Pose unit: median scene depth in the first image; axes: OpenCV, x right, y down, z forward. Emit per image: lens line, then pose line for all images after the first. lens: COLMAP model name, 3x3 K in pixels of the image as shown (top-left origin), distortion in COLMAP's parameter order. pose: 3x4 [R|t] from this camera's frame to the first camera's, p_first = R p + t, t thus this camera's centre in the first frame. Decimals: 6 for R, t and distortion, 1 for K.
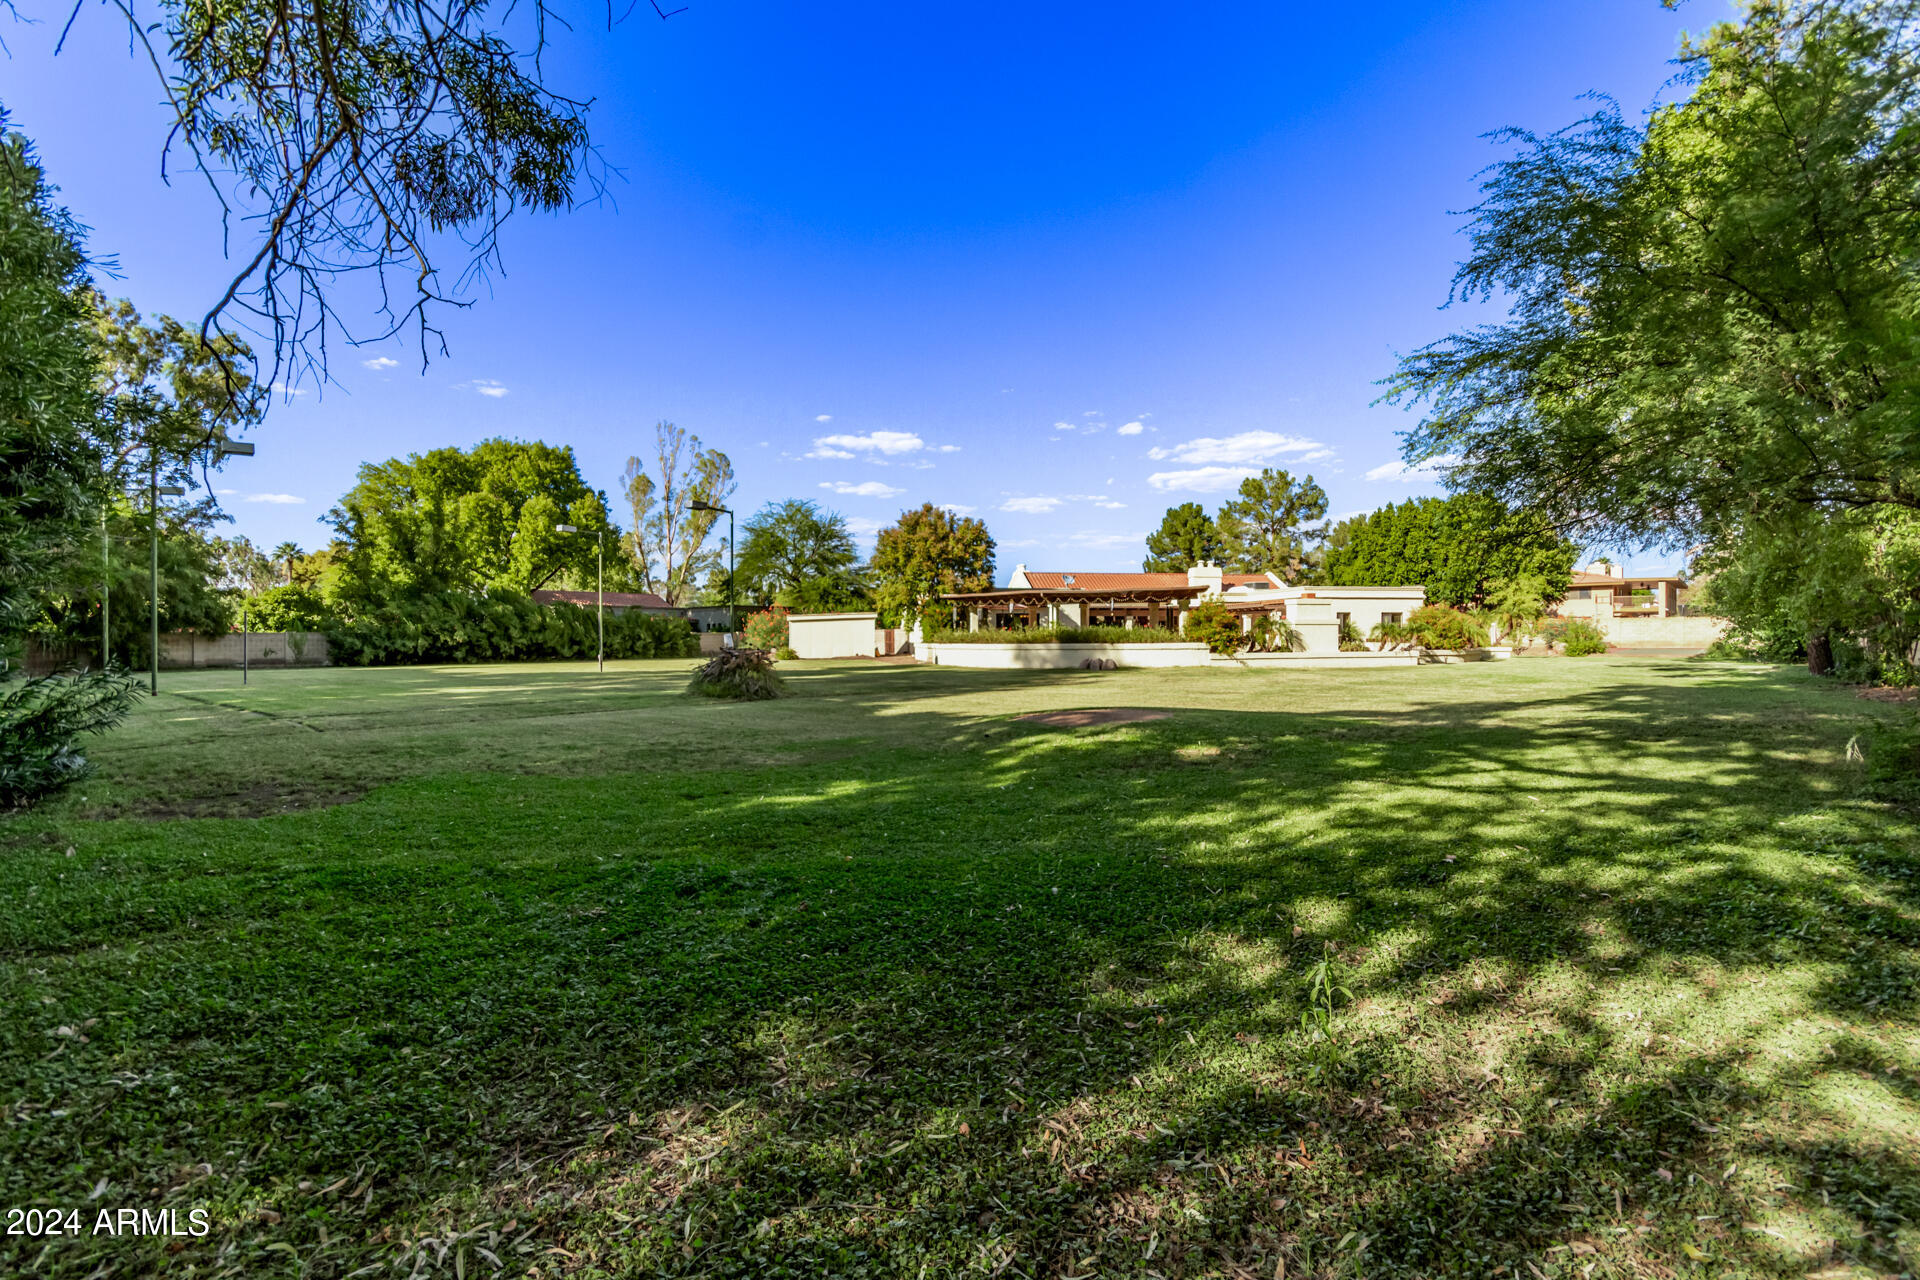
lens RADIAL K [[891.7, 0, 965.2], [0, 891.7, 642.0], [0, 0, 1]] dist [0.003628, -0.000237]
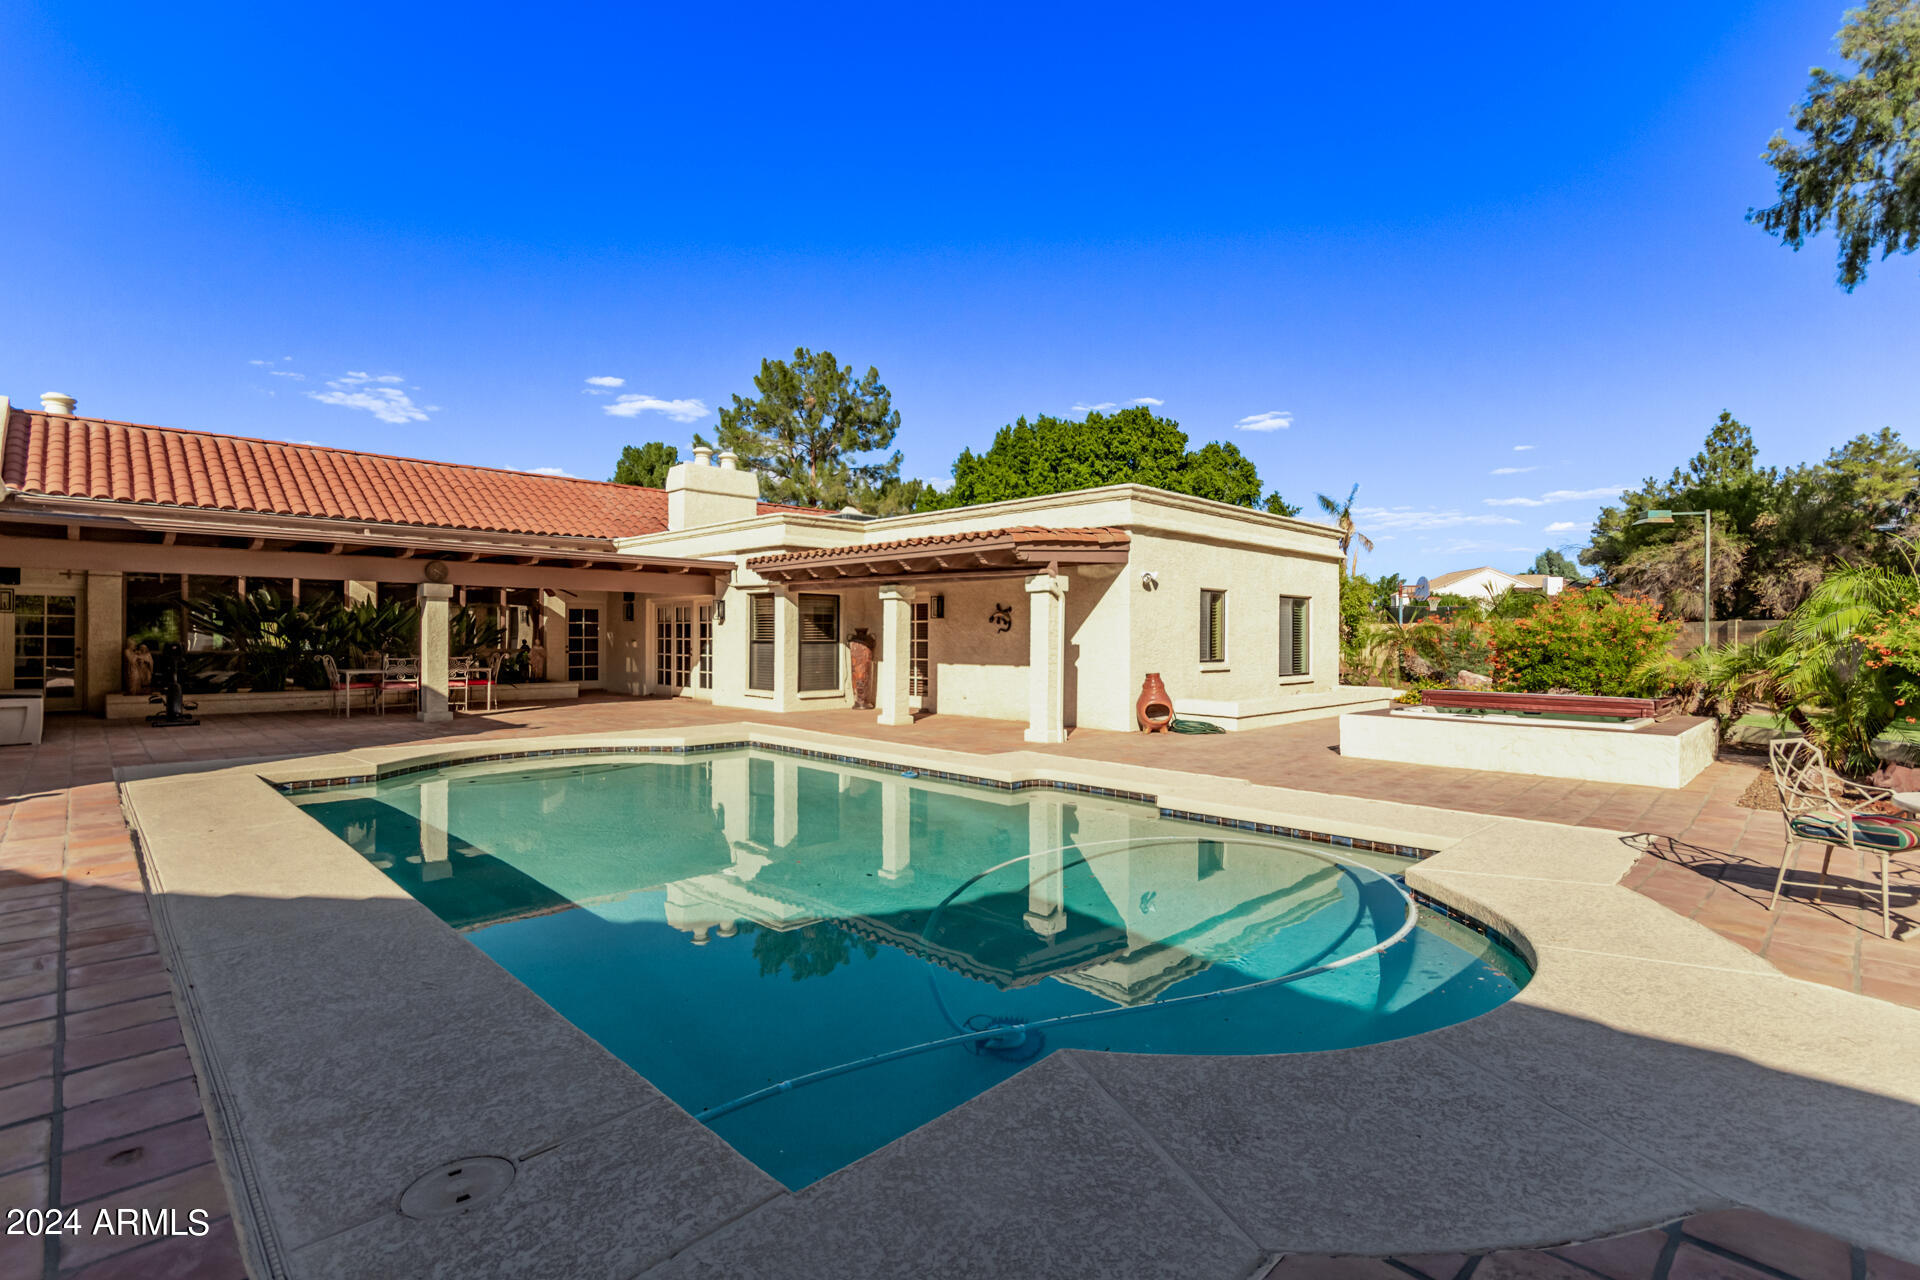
lens RADIAL K [[891.7, 0, 965.2], [0, 891.7, 642.0], [0, 0, 1]] dist [0.003628, -0.000237]
pose [[0.835922, 0.005826, 0.548817, 0.166234], [-0.005769, 0.999982, -0.001828, -0.012126], [-0.548817, -0.001639, 0.835941, 0.680706]]
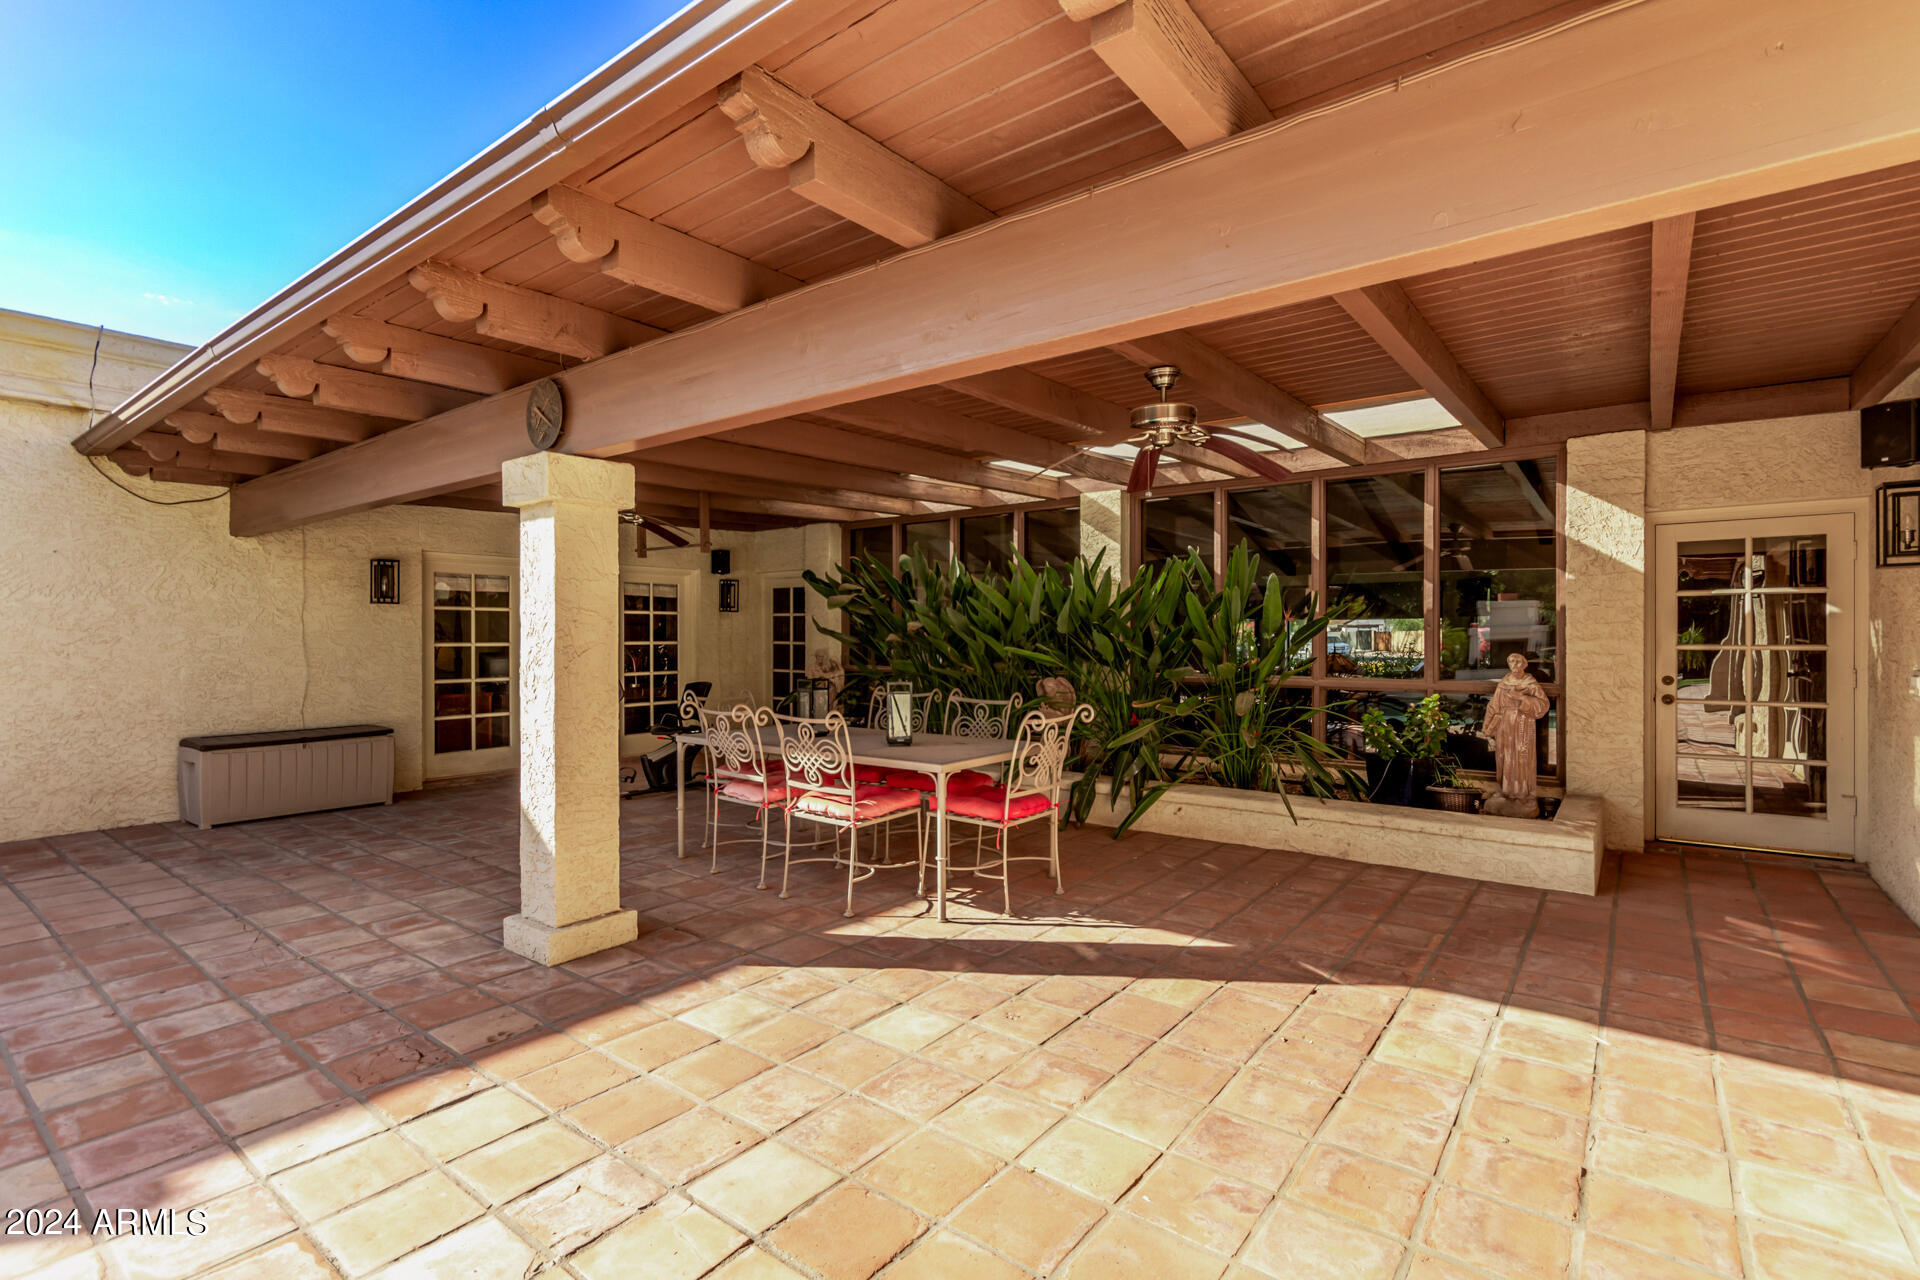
lens RADIAL K [[891.7, 0, 965.2], [0, 891.7, 642.0], [0, 0, 1]] dist [0.003628, -0.000237]
pose [[0.655764, 0.009955, -0.754901, 0.253748], [-0.005667, 0.999950, 0.008263, -0.014603], [0.754945, -0.001141, 0.655787, 0.946433]]
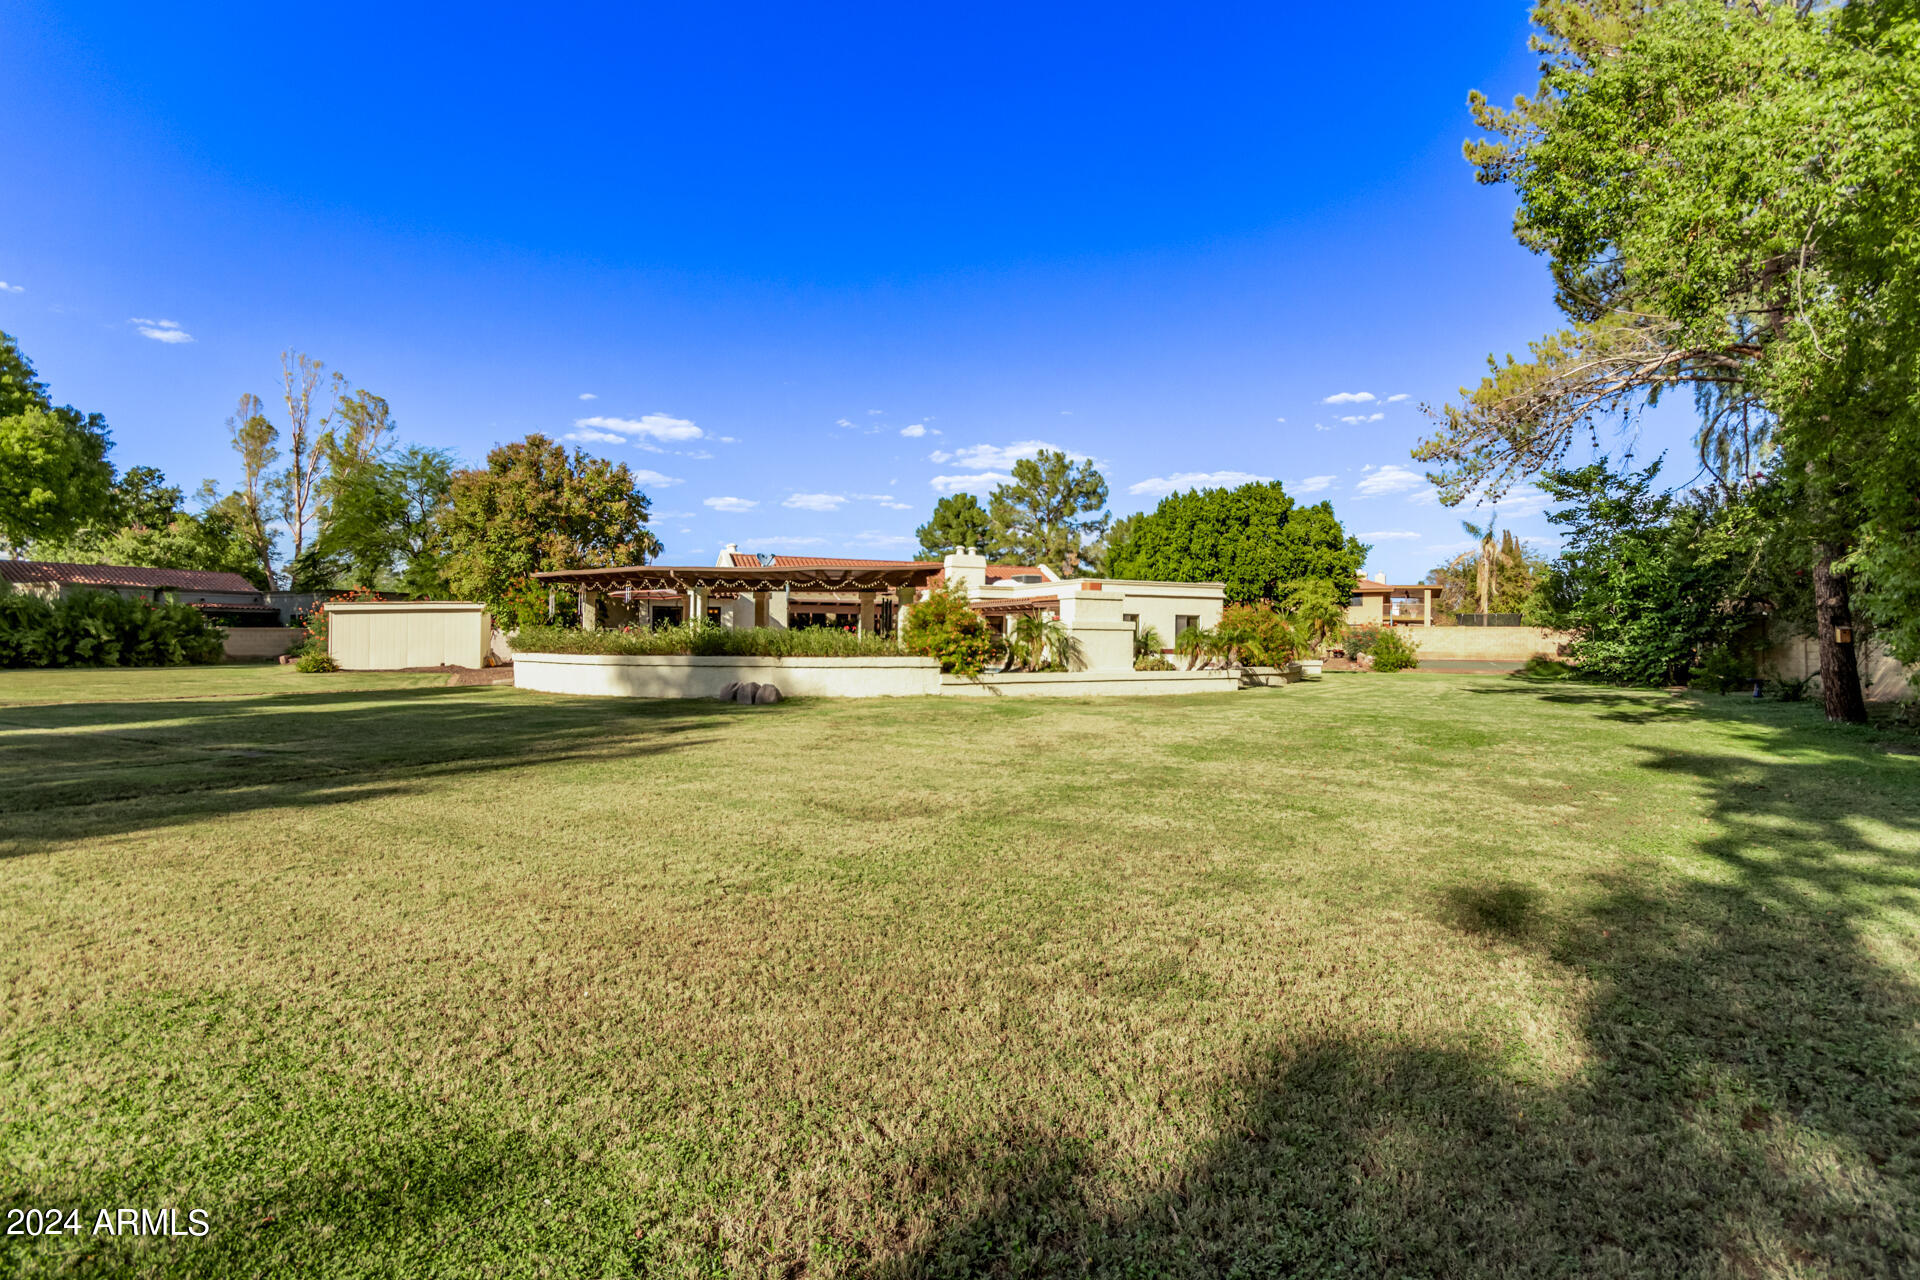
lens RADIAL K [[891.7, 0, 965.2], [0, 891.7, 642.0], [0, 0, 1]] dist [0.003628, -0.000237]
pose [[0.972161, 0.011315, 0.234039, 0.090441], [-0.011322, 0.999935, -0.001310, -0.005474], [-0.234039, -0.001376, 0.972226, 0.245885]]
